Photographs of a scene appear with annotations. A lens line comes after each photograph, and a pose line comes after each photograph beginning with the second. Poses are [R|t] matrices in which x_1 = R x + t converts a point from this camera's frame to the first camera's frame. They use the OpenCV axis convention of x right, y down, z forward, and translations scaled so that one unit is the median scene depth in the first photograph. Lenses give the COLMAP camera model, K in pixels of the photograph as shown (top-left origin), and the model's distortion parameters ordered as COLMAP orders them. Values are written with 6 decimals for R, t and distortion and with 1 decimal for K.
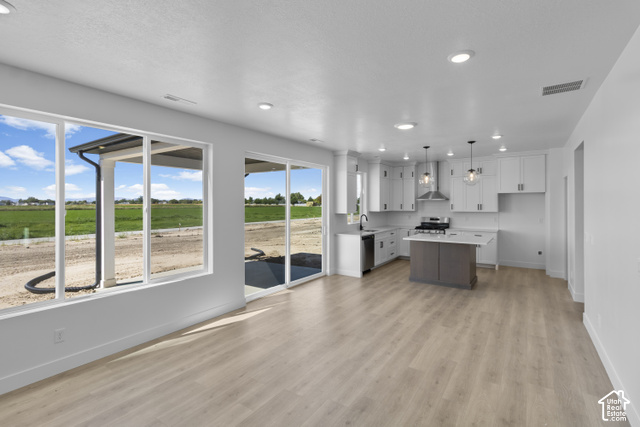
lens RADIAL K [[306.3, 0, 313.0], [0, 306.3, 205.2], [0, 0, 1]] dist [-0.006488, 0.000705]
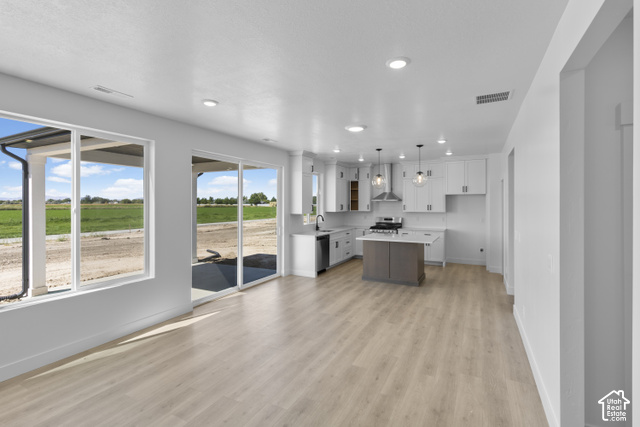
lens RADIAL K [[306.3, 0, 314.5], [0, 306.3, 205.2], [0, 0, 1]] dist [-0.006488, 0.000705]
pose [[0.992324, 0.001893, 0.123647, 0.048762], [-0.001783, 0.999998, -0.001007, -0.000938], [-0.123649, 0.000779, 0.992326, 0.003257]]
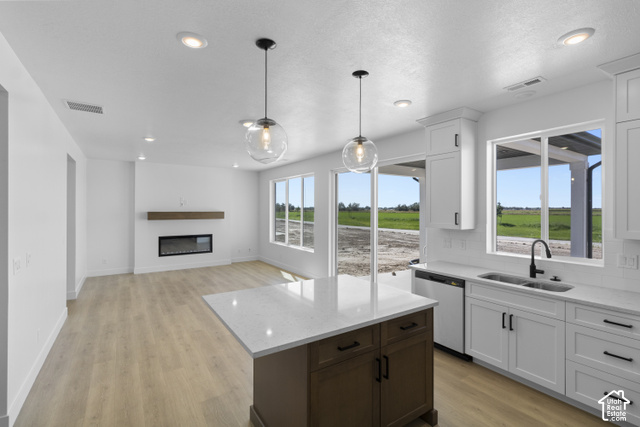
lens RADIAL K [[301.6, 0, 347.5], [0, 301.6, 204.7], [0, 0, 1]] dist [0.000989, -0.000531]
pose [[-0.307539, -0.007138, -0.951509, 1.333727], [-0.001378, 0.999974, -0.007057, -0.028818], [0.951534, -0.000859, -0.307541, 1.910991]]
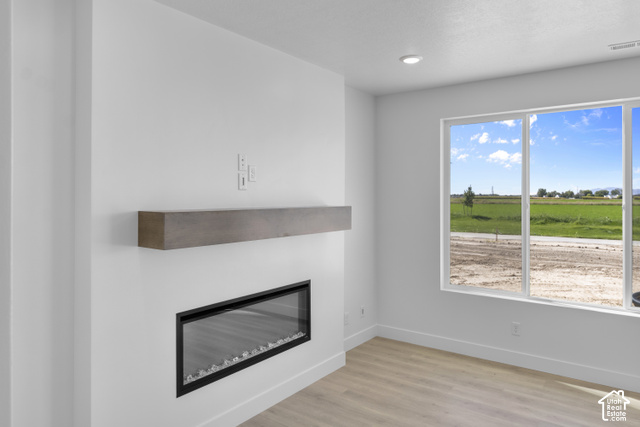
lens RADIAL K [[417.2, 0, 320.4], [0, 417.2, 210.5], [0, 0, 1]] dist [-0.019032, 0.000812]
pose [[-0.044023, 0.038656, -0.998282, 0.411756], [0.001622, 0.999253, 0.038622, -0.017196], [0.999029, 0.000081, -0.044053, 0.293819]]
